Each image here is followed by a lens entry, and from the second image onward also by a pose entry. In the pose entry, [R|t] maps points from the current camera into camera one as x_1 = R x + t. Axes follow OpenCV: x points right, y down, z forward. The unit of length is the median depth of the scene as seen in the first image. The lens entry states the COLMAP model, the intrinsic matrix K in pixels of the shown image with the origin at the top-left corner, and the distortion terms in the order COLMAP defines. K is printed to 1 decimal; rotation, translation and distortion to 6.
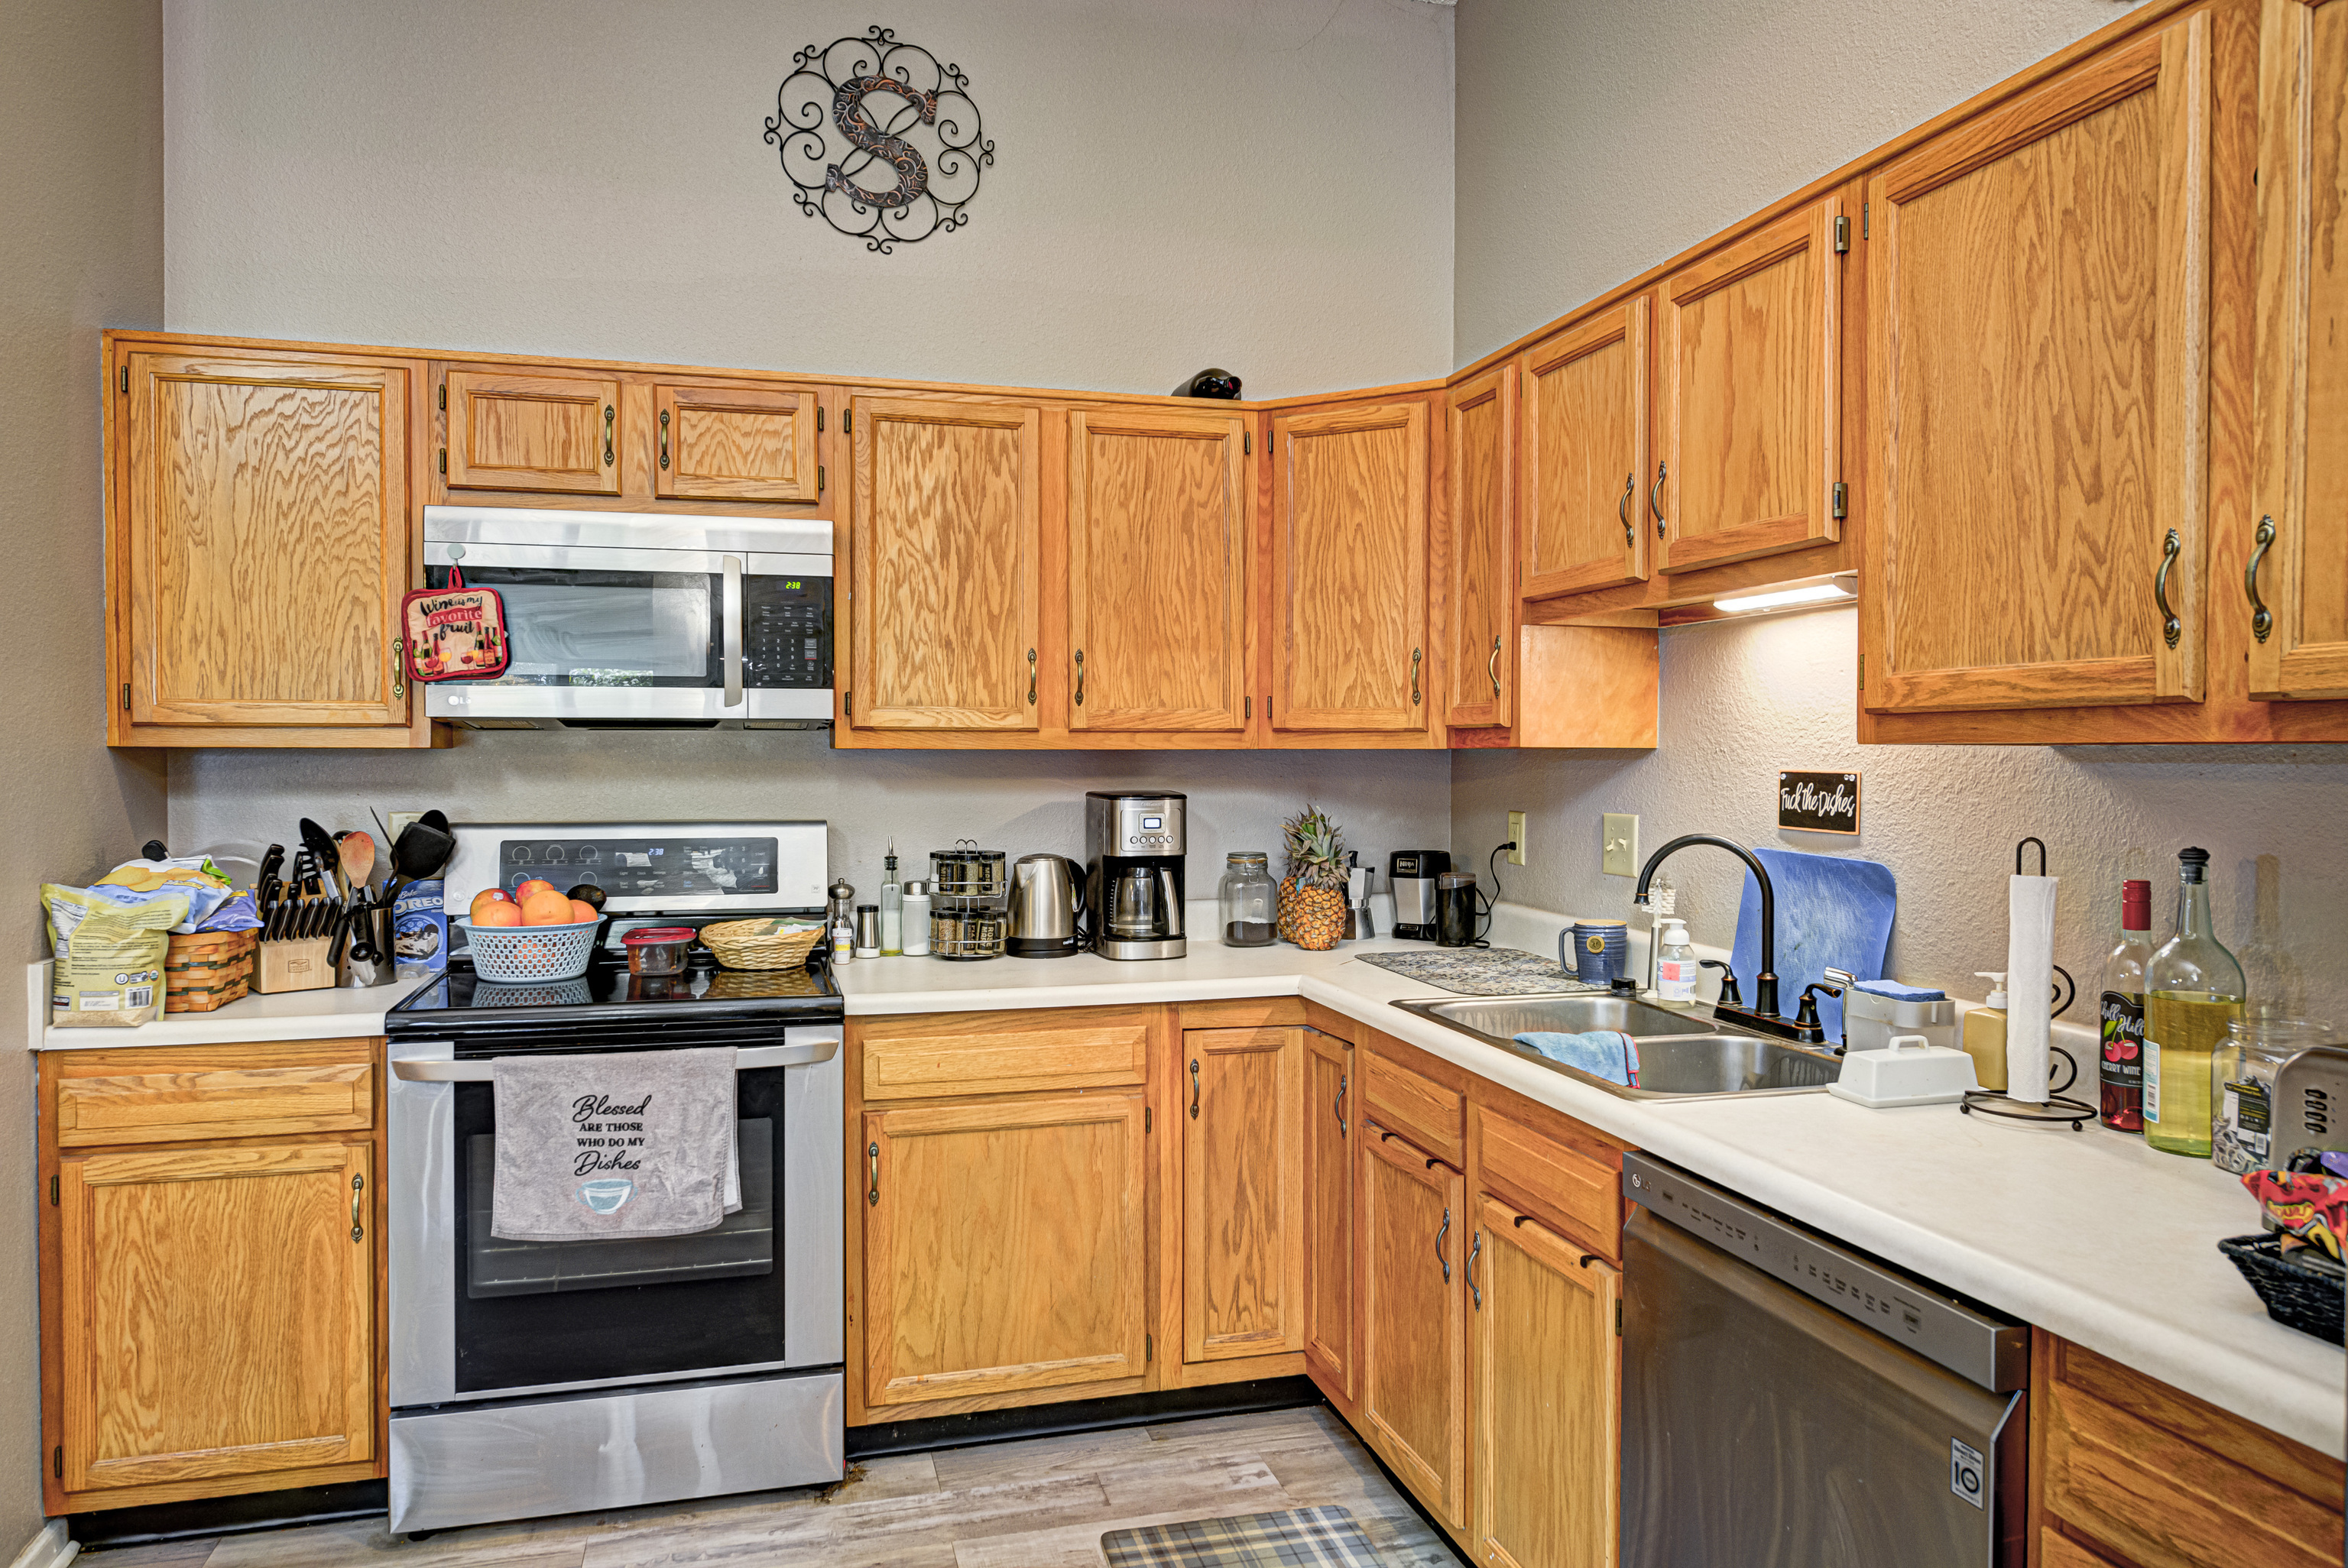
lens RADIAL K [[1540.4, 0, 1171.4], [0, 1540.4, 779.9], [0, 0, 1]] dist [-0.004443, -0.000429]
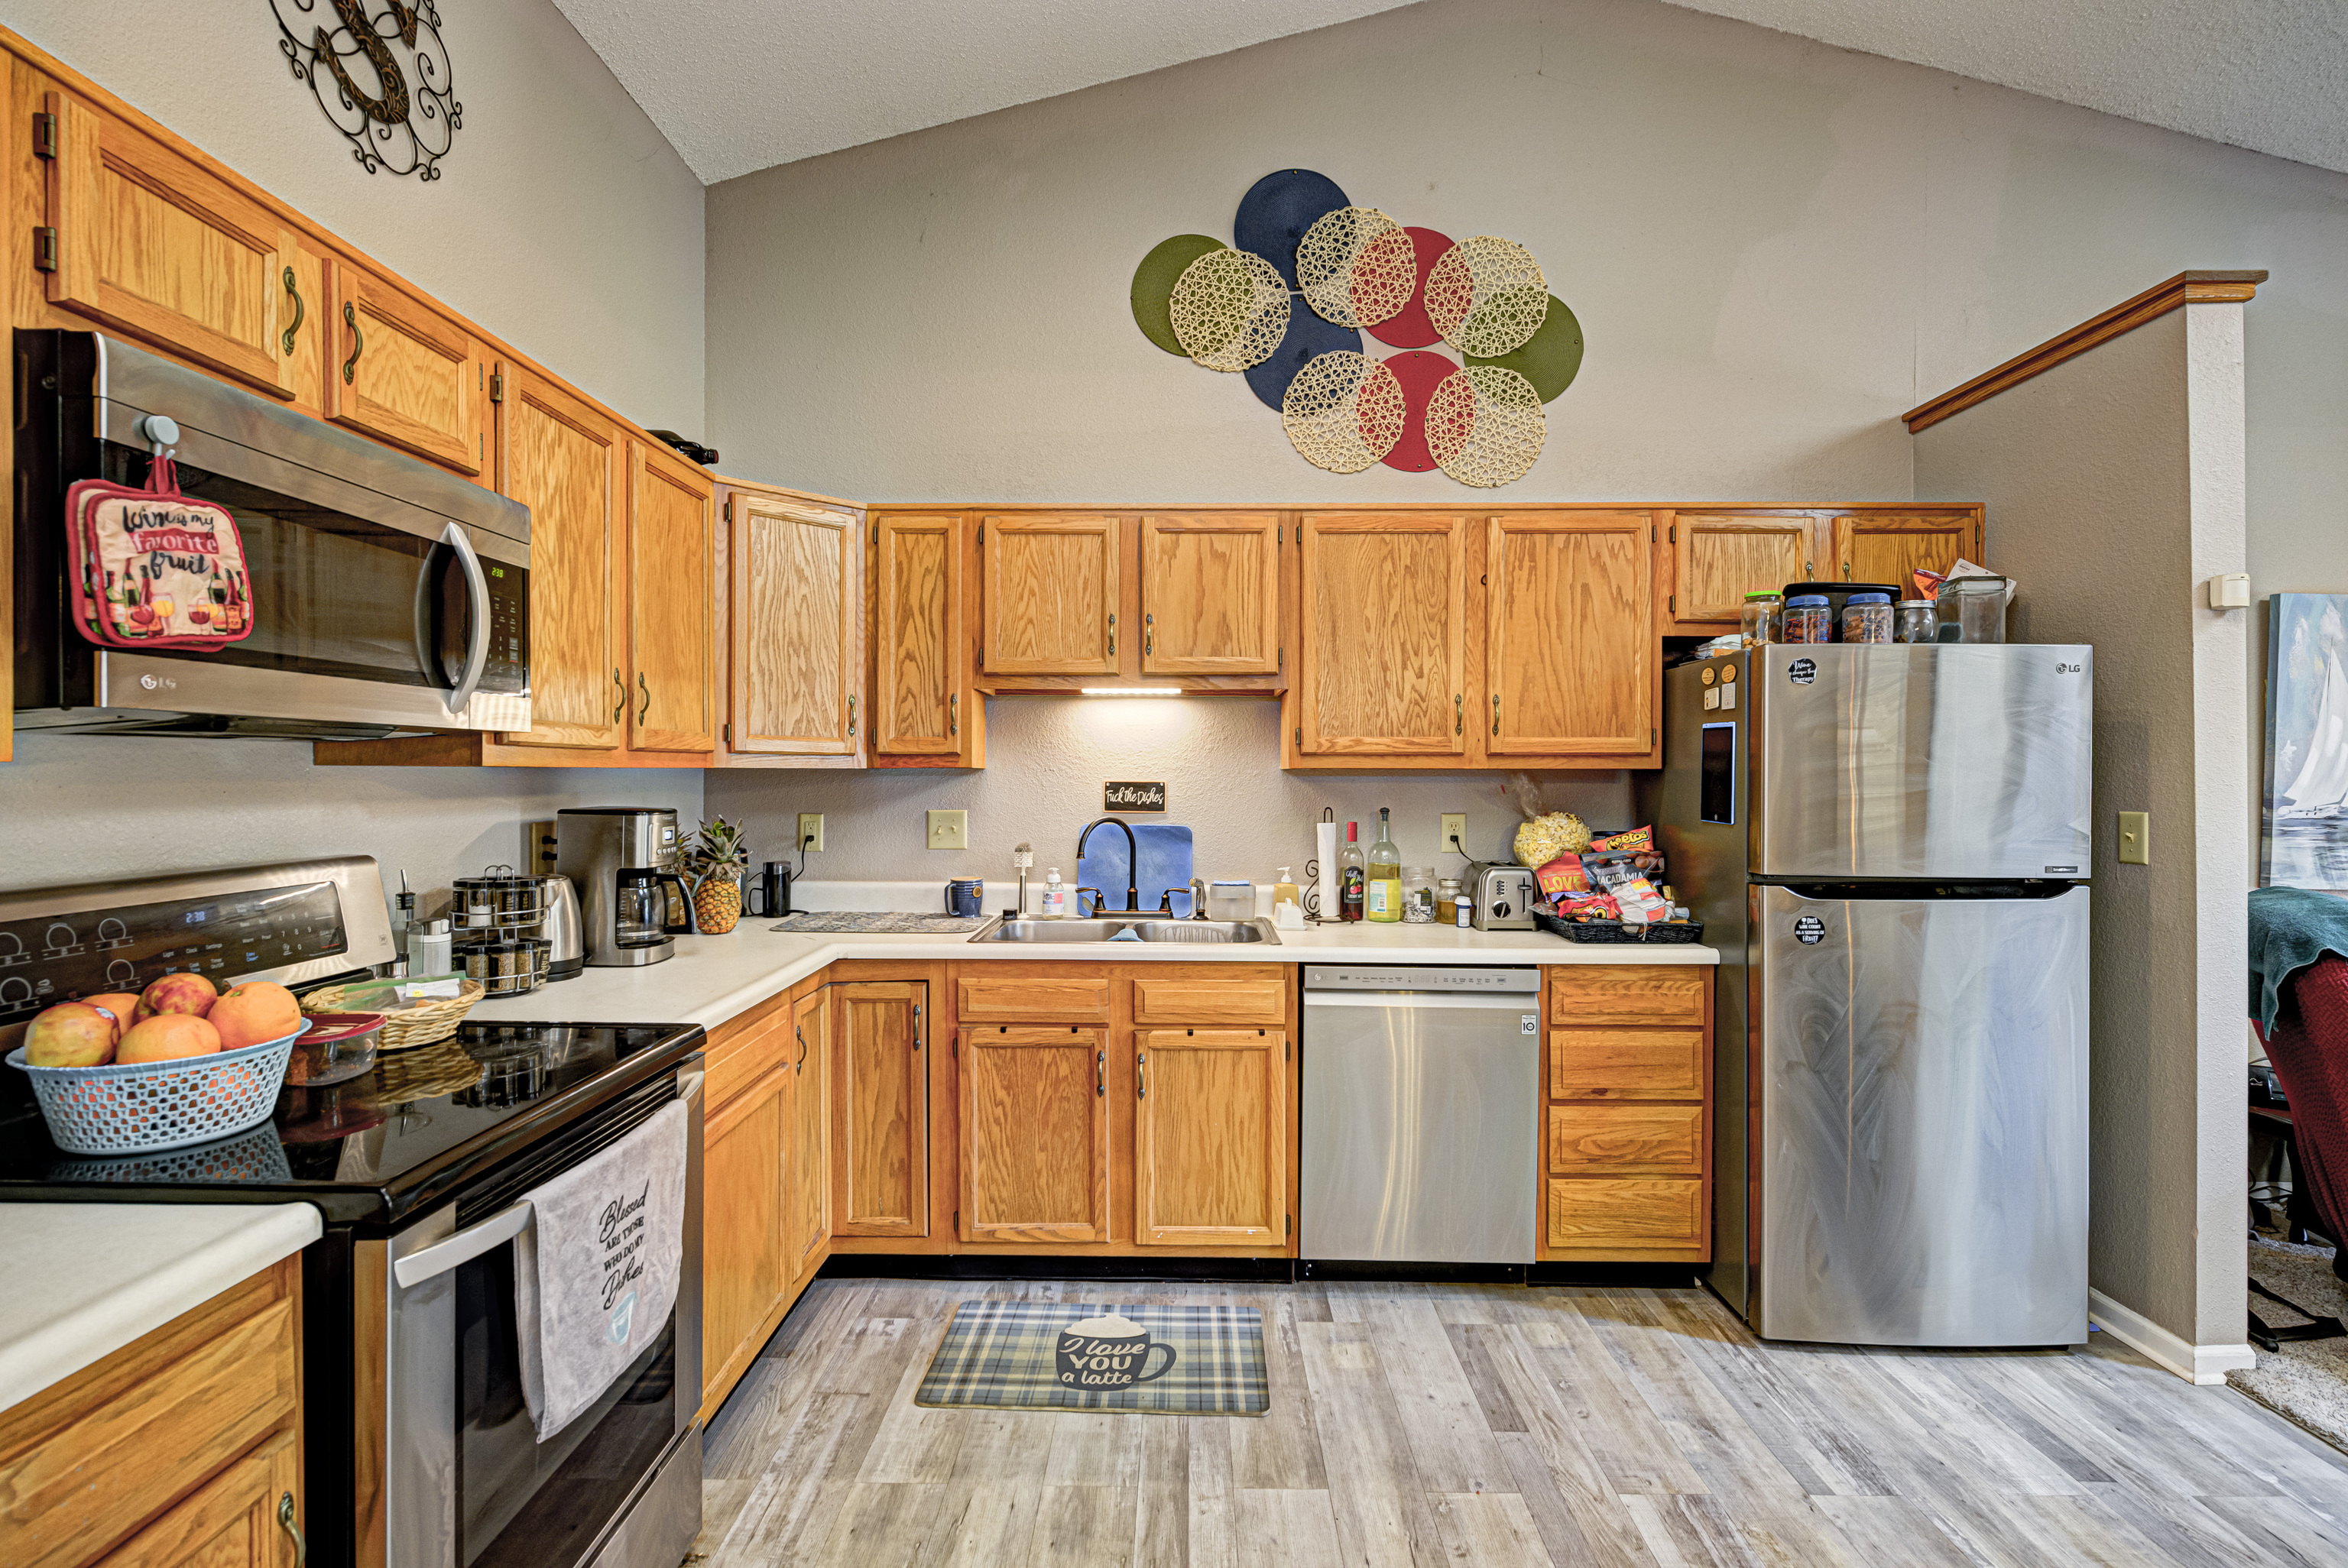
lens RADIAL K [[1075.2, 0, 1170.8], [0, 1075.2, 779.2], [0, 0, 1]] dist [0.001712, -0.004821]
pose [[0.274252, -0.007327, 0.961630, -0.756173], [0.014942, 0.999883, 0.003357, -0.010309], [-0.961542, 0.013448, 0.274330, 0.516600]]
